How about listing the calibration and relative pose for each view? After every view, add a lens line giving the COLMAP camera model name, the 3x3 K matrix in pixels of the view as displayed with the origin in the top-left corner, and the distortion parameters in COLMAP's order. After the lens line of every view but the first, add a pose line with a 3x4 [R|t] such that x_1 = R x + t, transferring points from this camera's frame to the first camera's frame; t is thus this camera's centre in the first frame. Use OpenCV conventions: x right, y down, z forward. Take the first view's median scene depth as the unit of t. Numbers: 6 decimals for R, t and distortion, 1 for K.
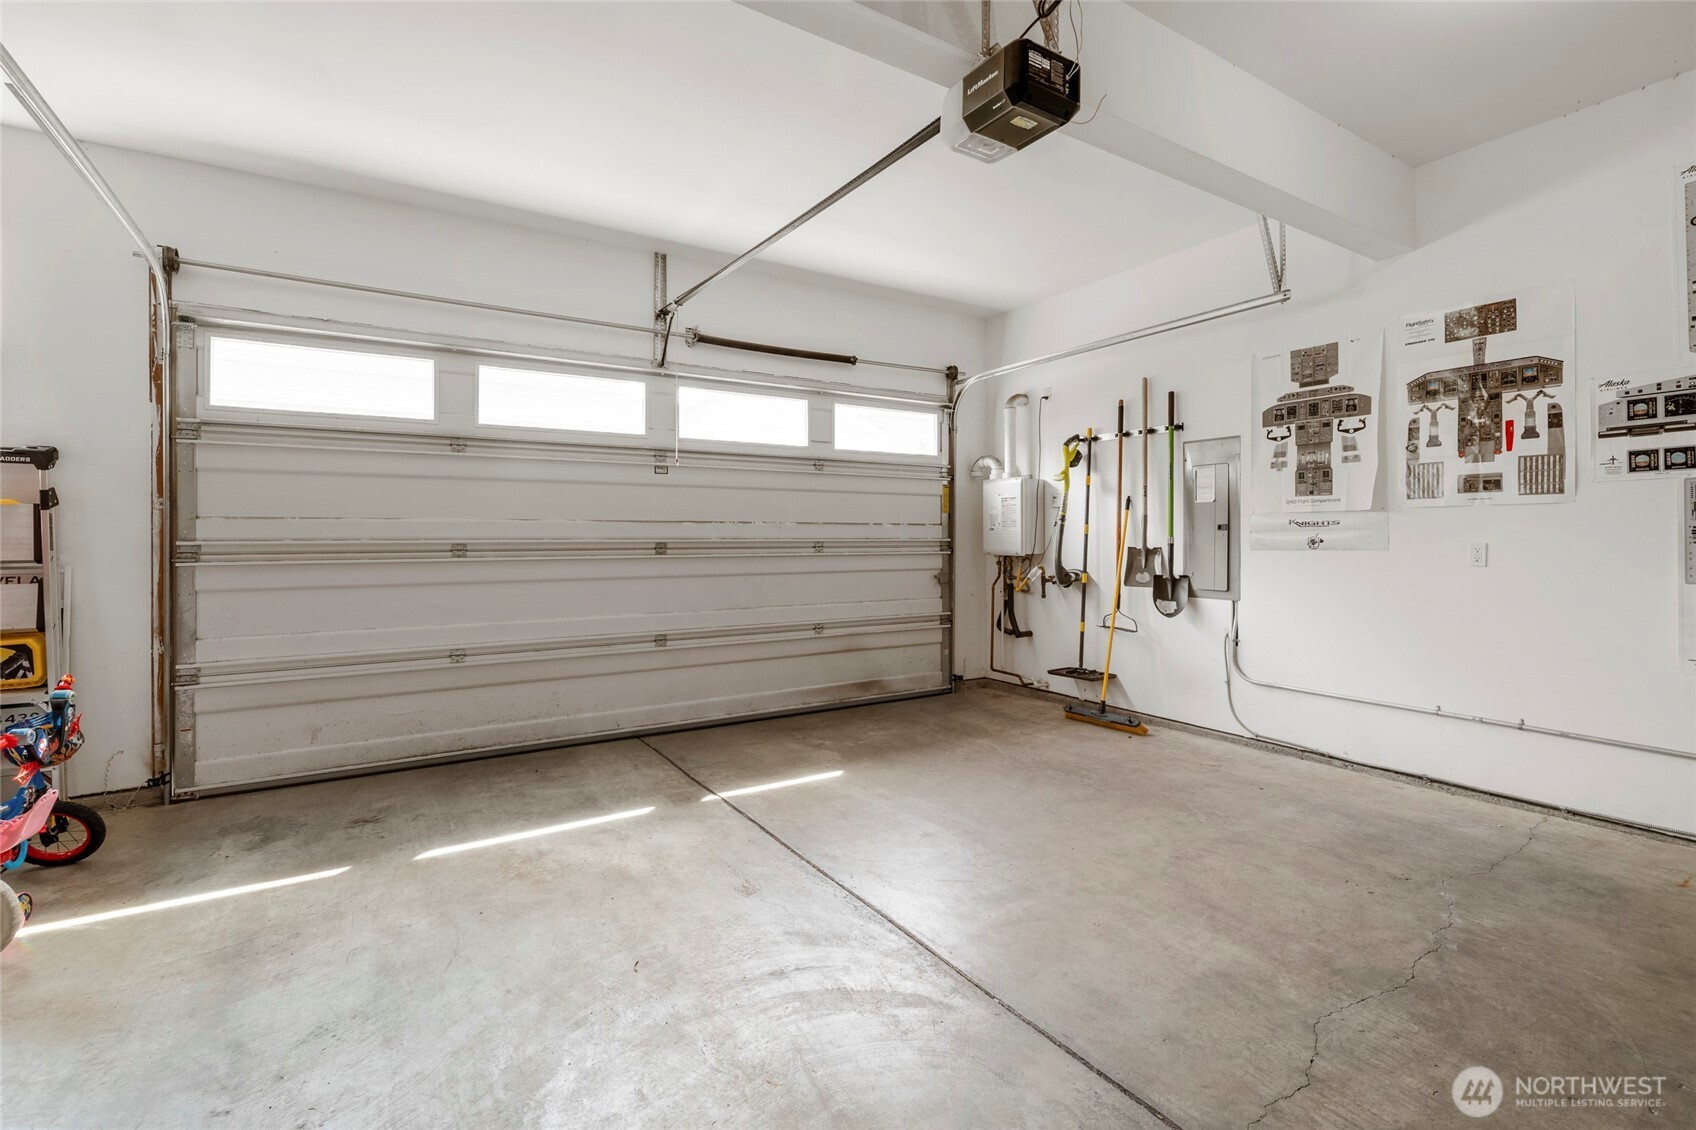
lens RADIAL K [[757.5, 0, 849.5], [0, 757.5, 533.1], [0, 0, 1]] dist [-0.002238, 0.000712]
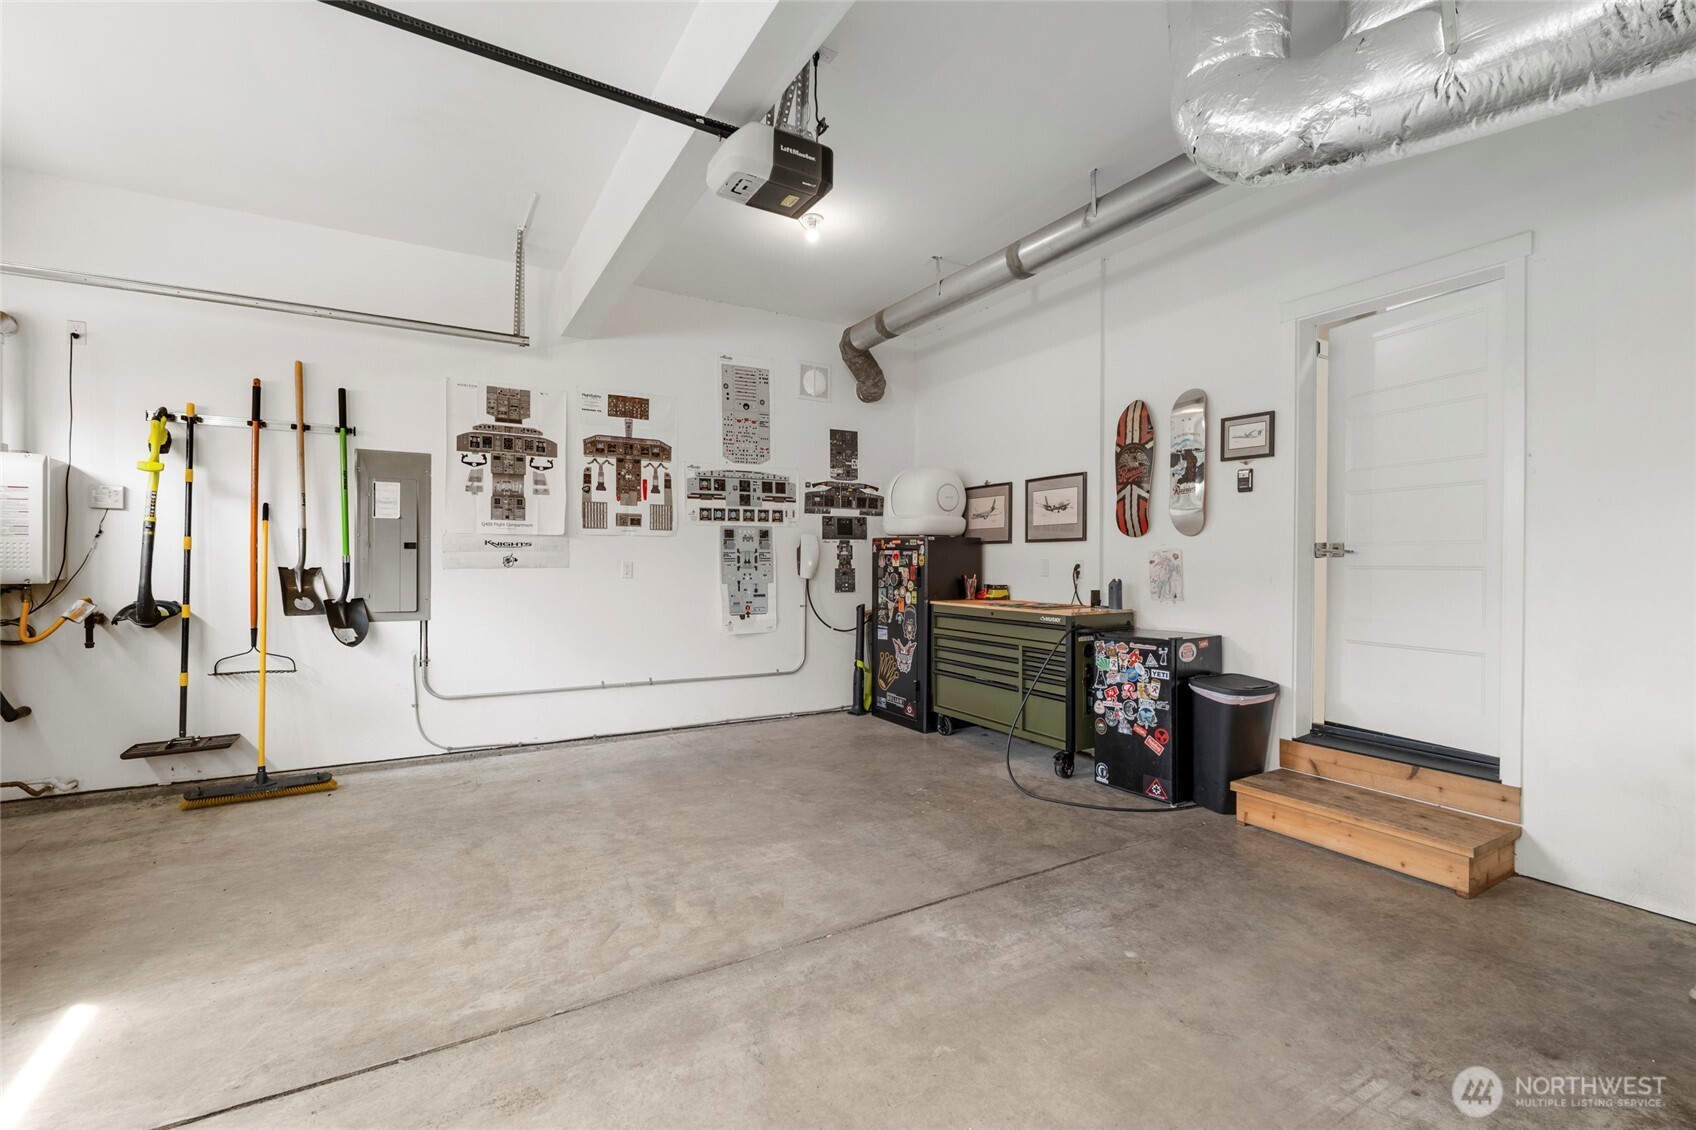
lens RADIAL K [[757.5, 0, 849.5], [0, 757.5, 533.1], [0, 0, 1]] dist [-0.002238, 0.000712]
pose [[0.025689, 0.037866, 0.998953, -0.516504], [-0.010417, 0.999238, -0.037608, 0.008247], [-0.999616, -0.009440, 0.026064, 0.465213]]
